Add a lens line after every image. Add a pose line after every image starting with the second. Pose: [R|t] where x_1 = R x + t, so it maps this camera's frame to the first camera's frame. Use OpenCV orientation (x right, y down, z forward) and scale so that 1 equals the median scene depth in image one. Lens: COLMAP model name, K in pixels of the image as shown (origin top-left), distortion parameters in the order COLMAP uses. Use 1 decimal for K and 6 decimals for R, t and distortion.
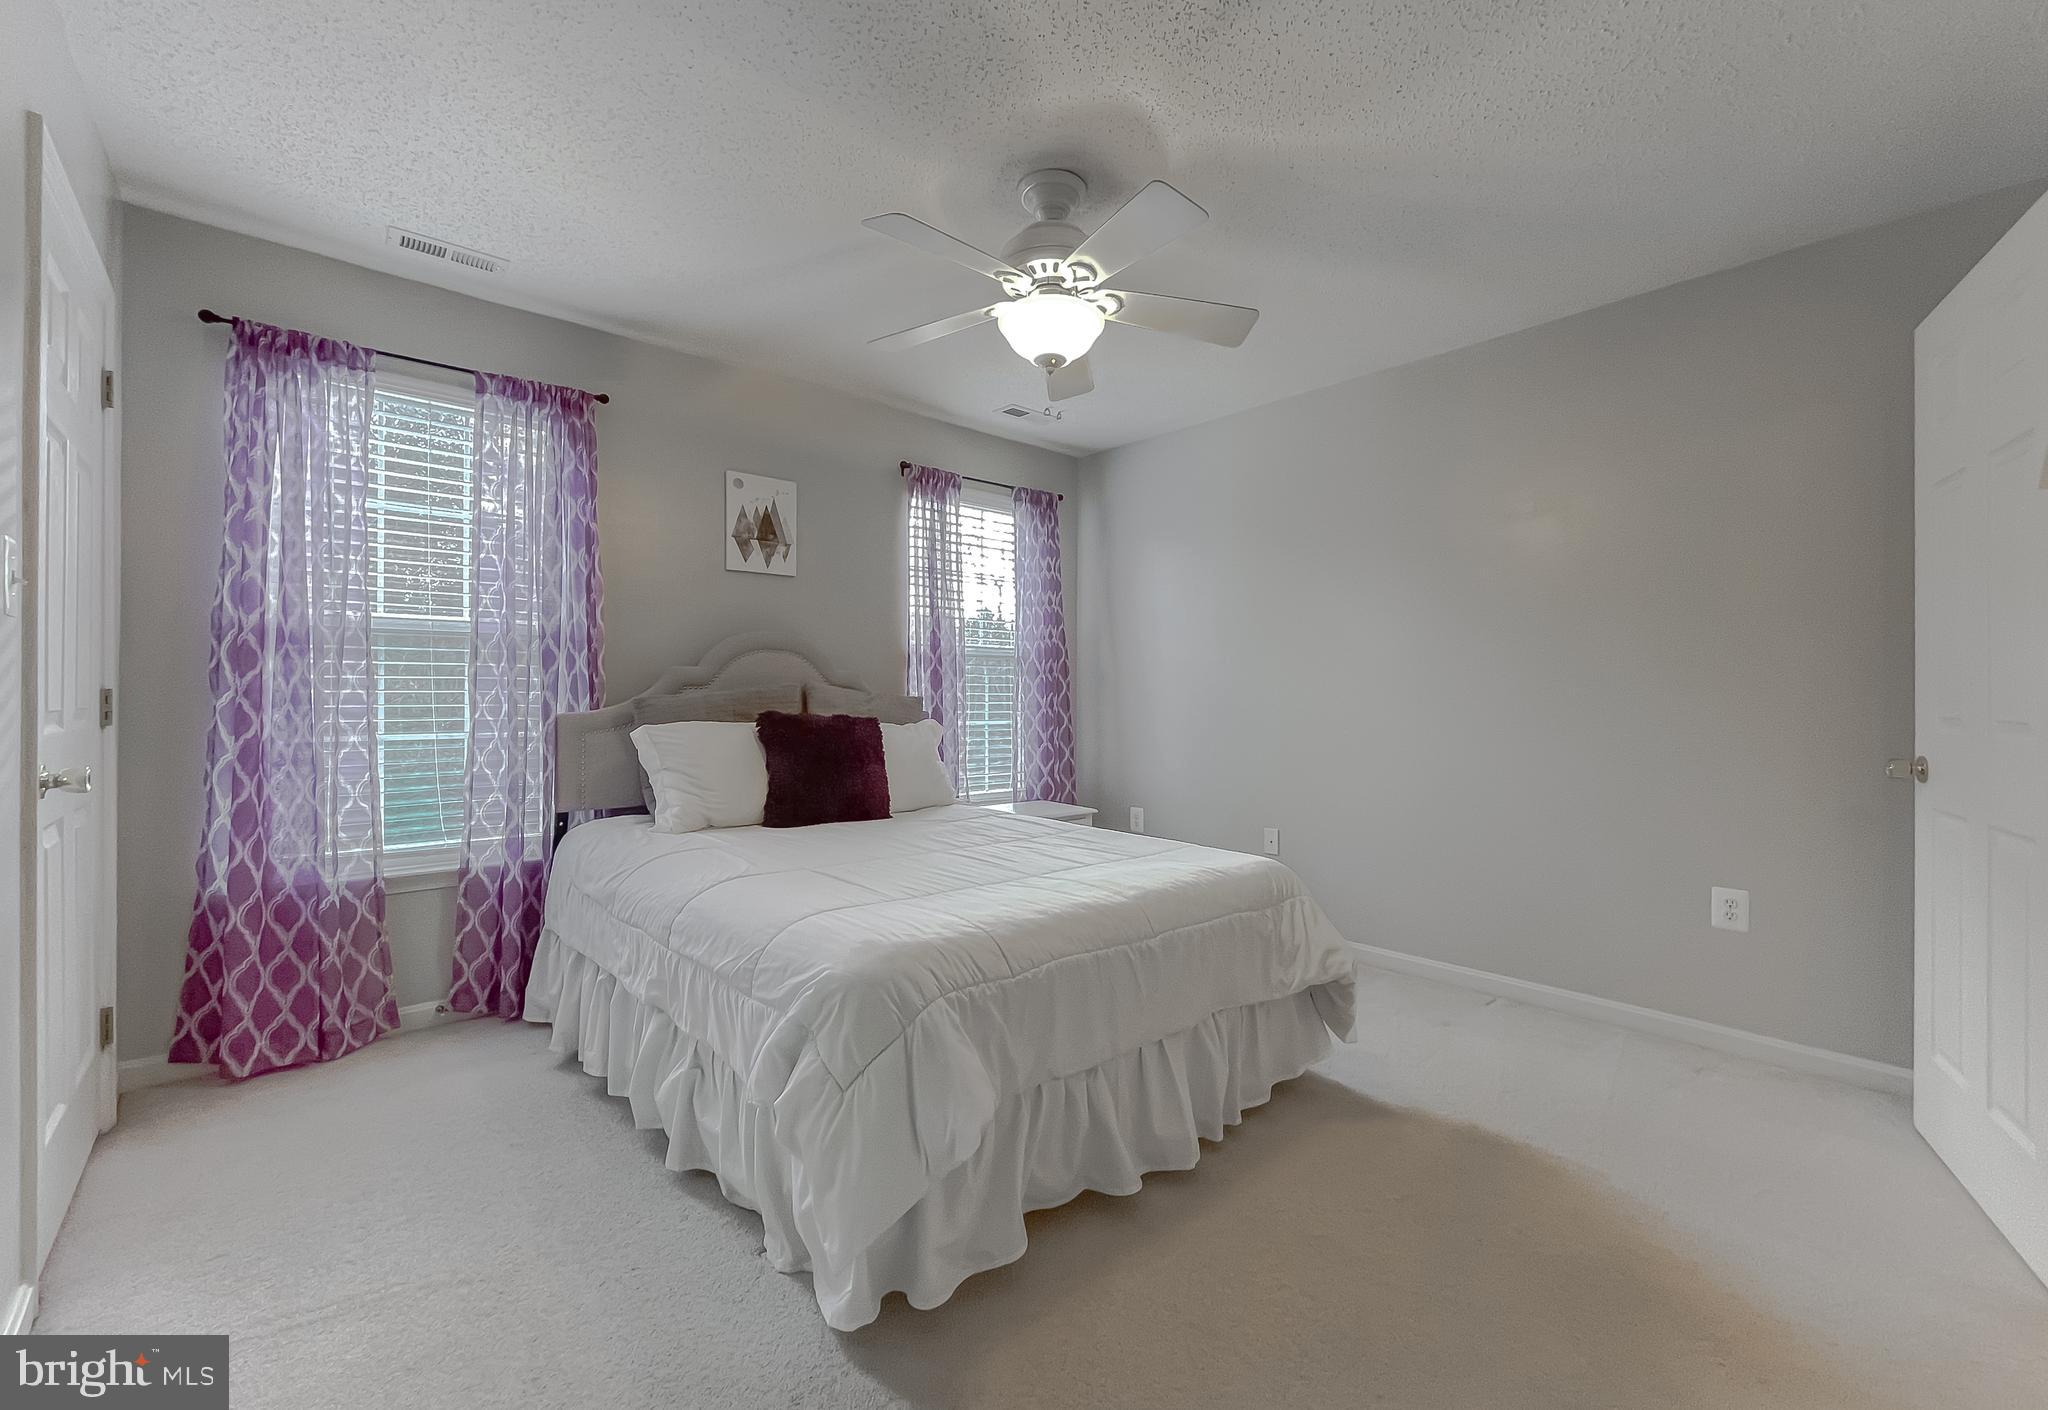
lens RADIAL K [[844.5, 0, 1014.0], [0, 844.5, 694.6], [0, 0, 1]] dist [-0.001190, -0.000021]
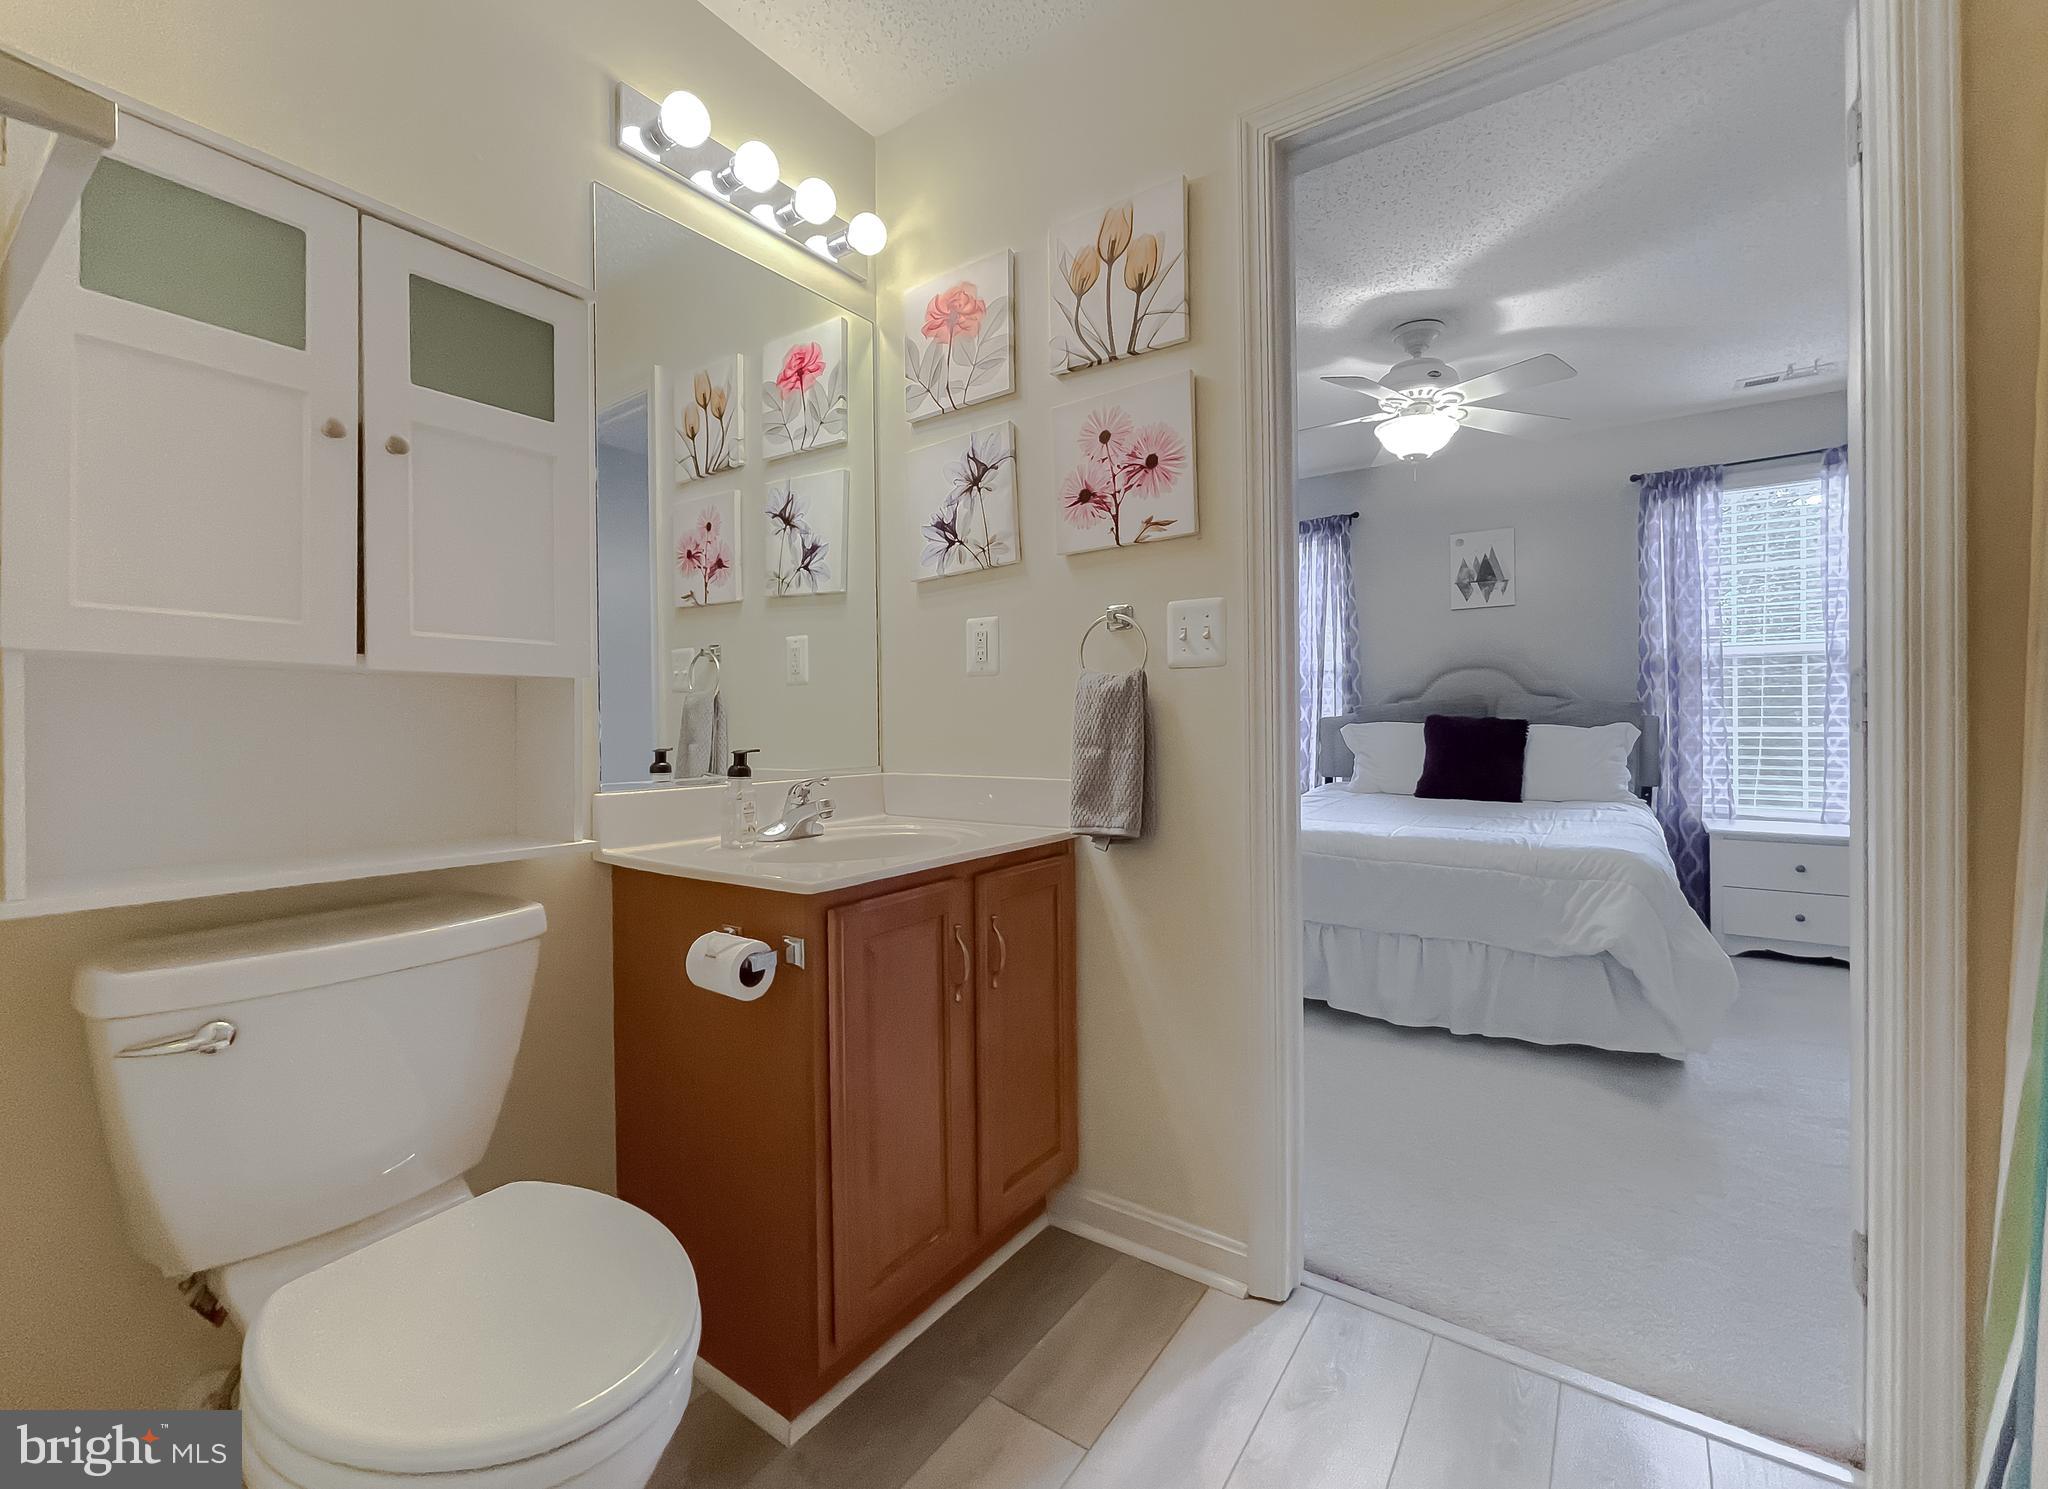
lens RADIAL K [[882.7, 0, 1021.6], [0, 882.7, 725.3], [0, 0, 1]] dist [-0.011687, 0.000967]
pose [[0.228210, 0.007864, -0.973580, 0.847771], [0.016098, 0.999800, 0.011849, 0.007133], [0.973479, -0.018376, 0.228038, 0.019482]]
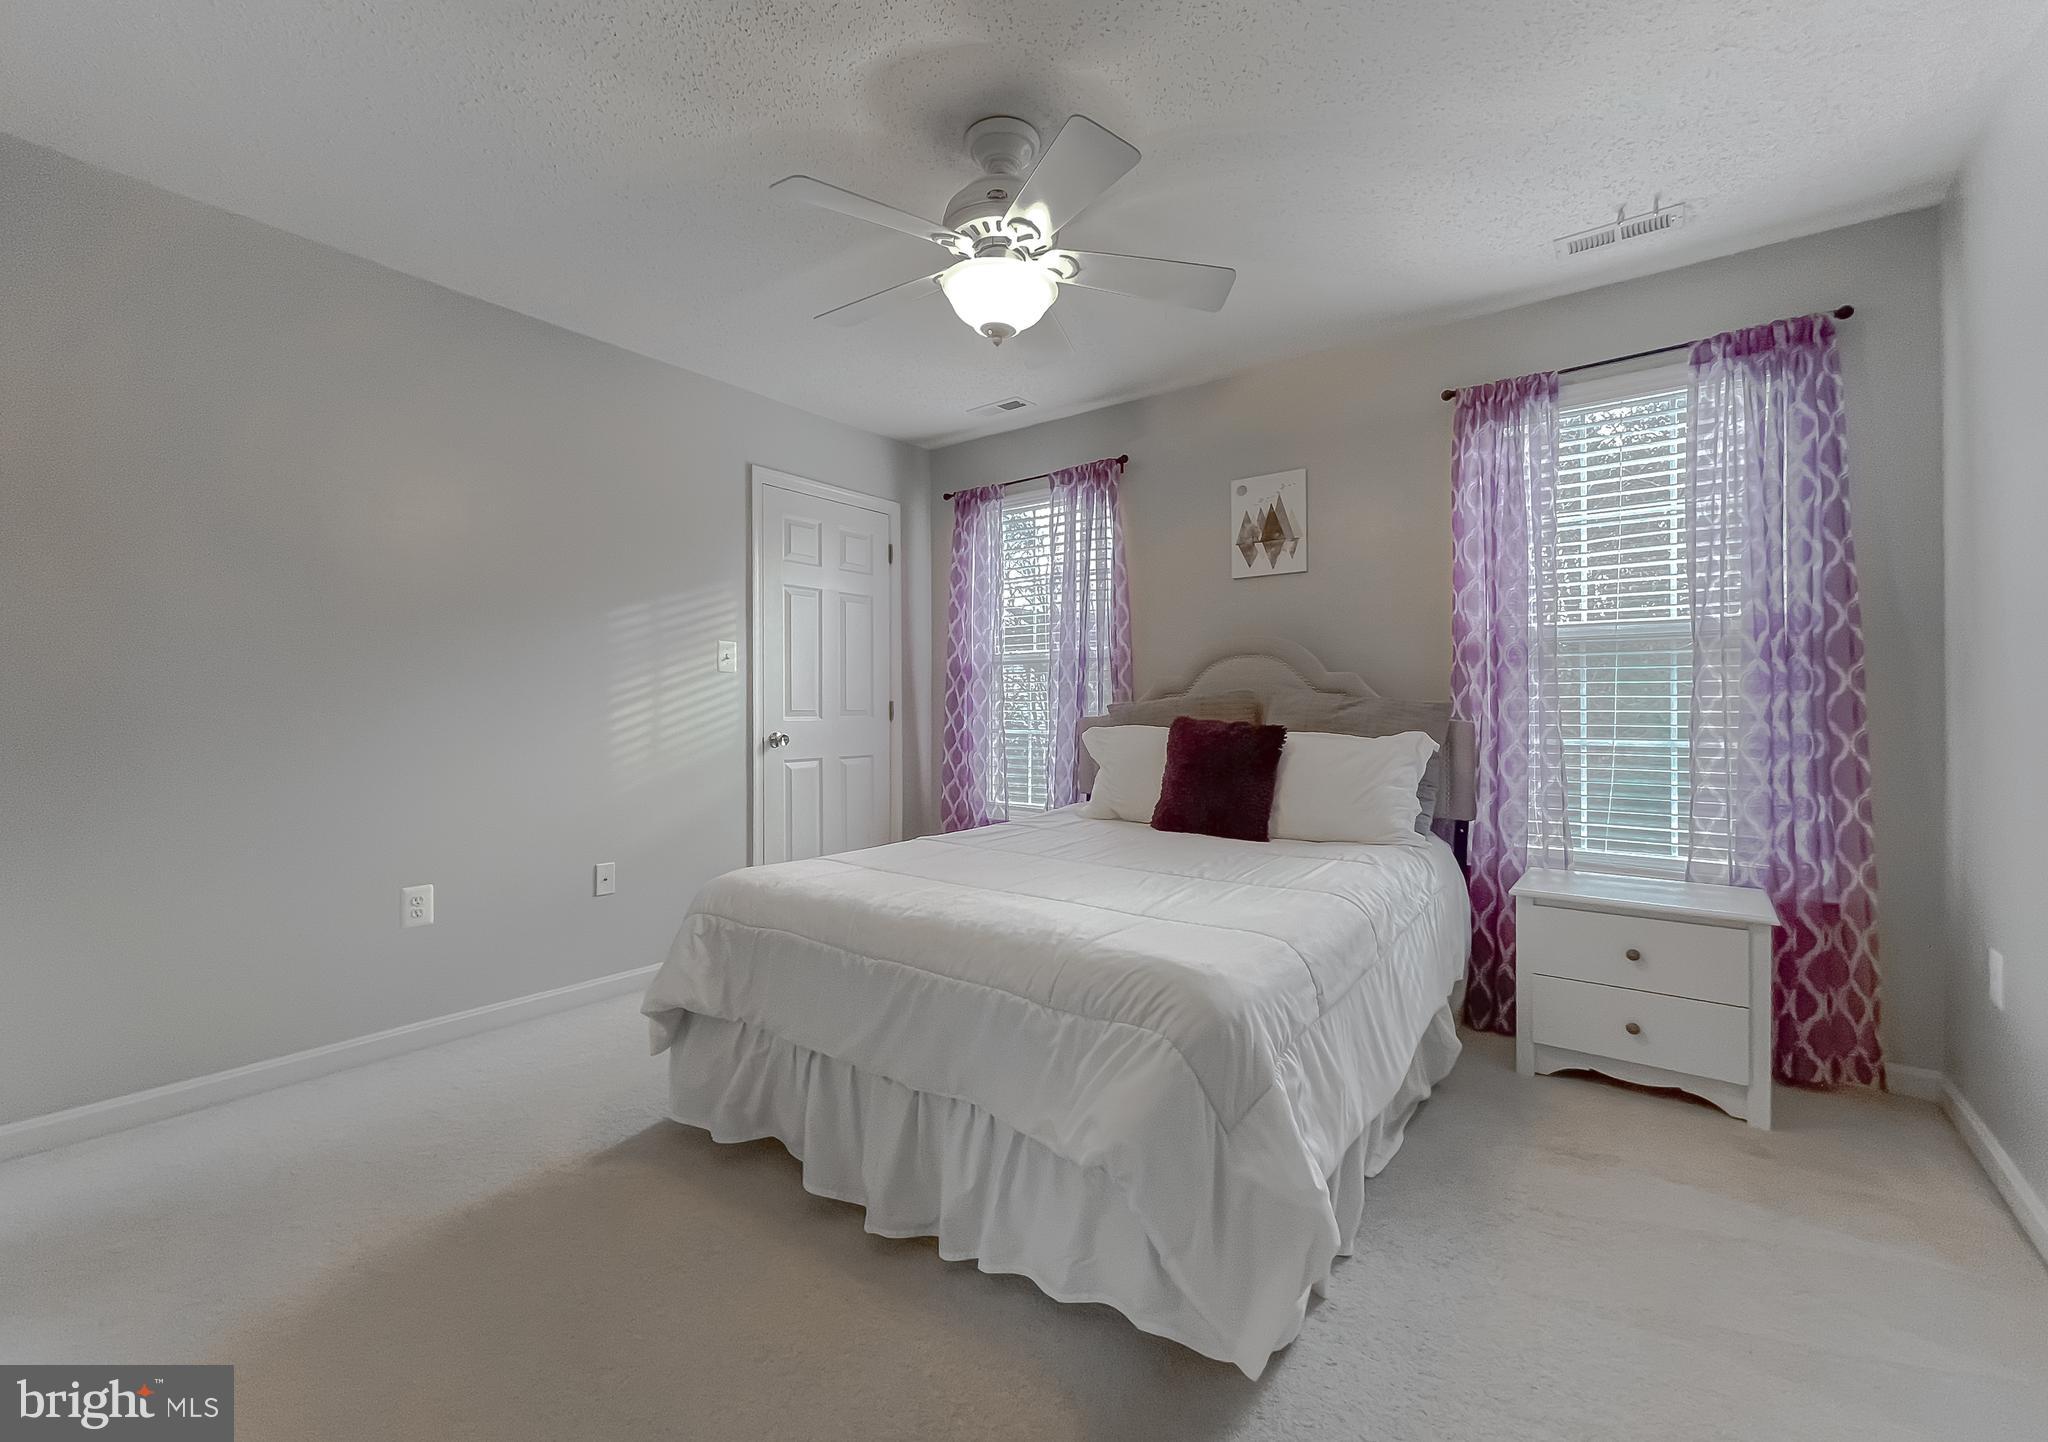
lens RADIAL K [[869.8, 0, 1016.1], [0, 869.8, 709.1], [0, 0, 1]] dist [-0.016029, -0.000494]
pose [[0.194162, 0.002706, -0.980966, 0.628643], [0.006975, 0.999967, 0.004139, 0.003202], [0.980945, -0.007646, 0.194137, 0.532221]]
